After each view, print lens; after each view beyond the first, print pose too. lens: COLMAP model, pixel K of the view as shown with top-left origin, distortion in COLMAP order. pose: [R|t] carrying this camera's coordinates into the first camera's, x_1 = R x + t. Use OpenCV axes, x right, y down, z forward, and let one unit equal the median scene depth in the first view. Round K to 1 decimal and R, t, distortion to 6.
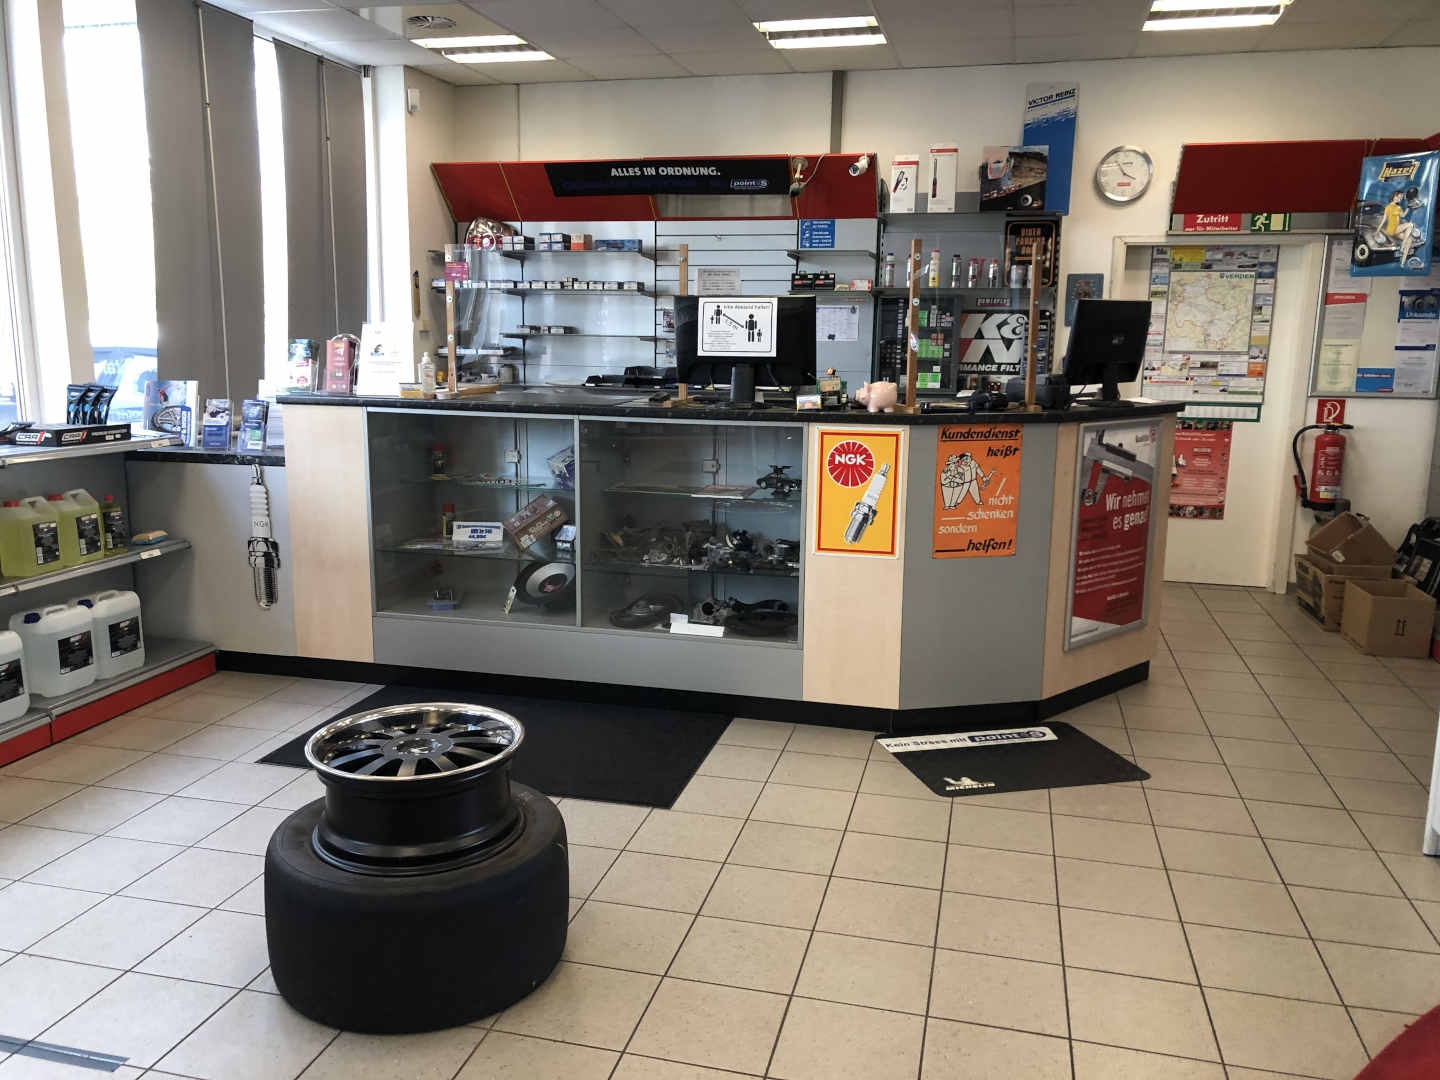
lens RADIAL K [[1177.7, 0, 720.3], [0, 1177.7, 546.1], [0, 0, 1]] dist [0.025897, -0.024091]
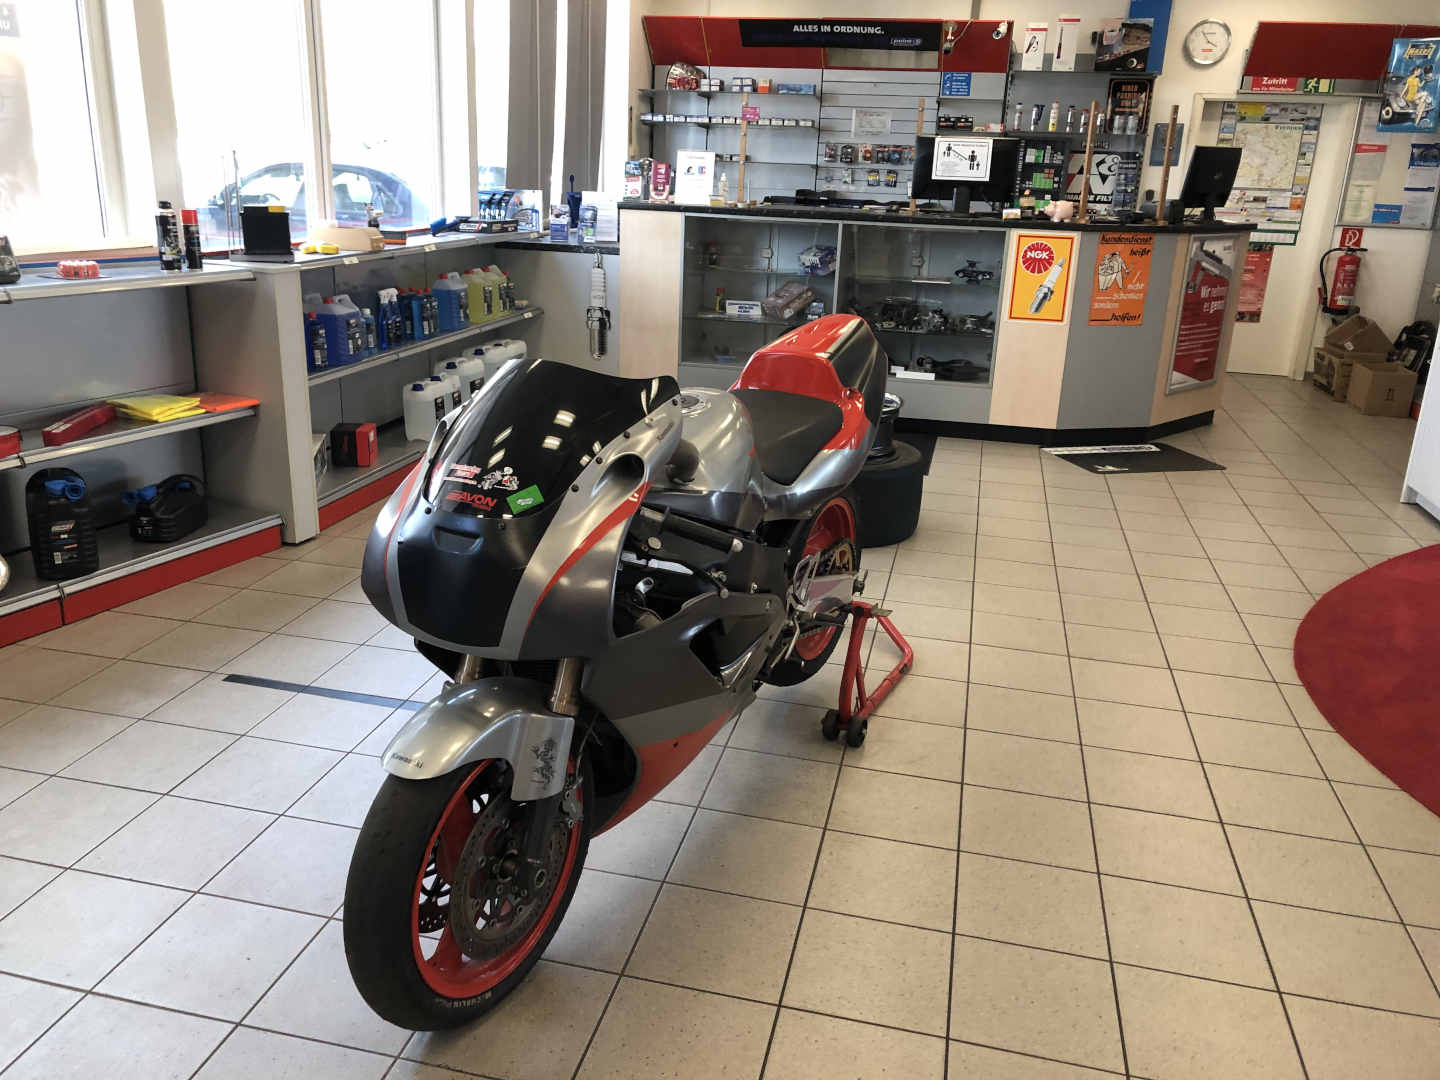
lens RADIAL K [[1177.7, 0, 725.4], [0, 1177.7, 540.2], [0, 0, 1]] dist [0.025897, -0.024091]
pose [[0.999522, 0.017830, 0.025272, -0.253926], [-0.020916, 0.991595, 0.127676, 0.081386], [-0.022783, -0.128144, 0.991494, -0.407545]]
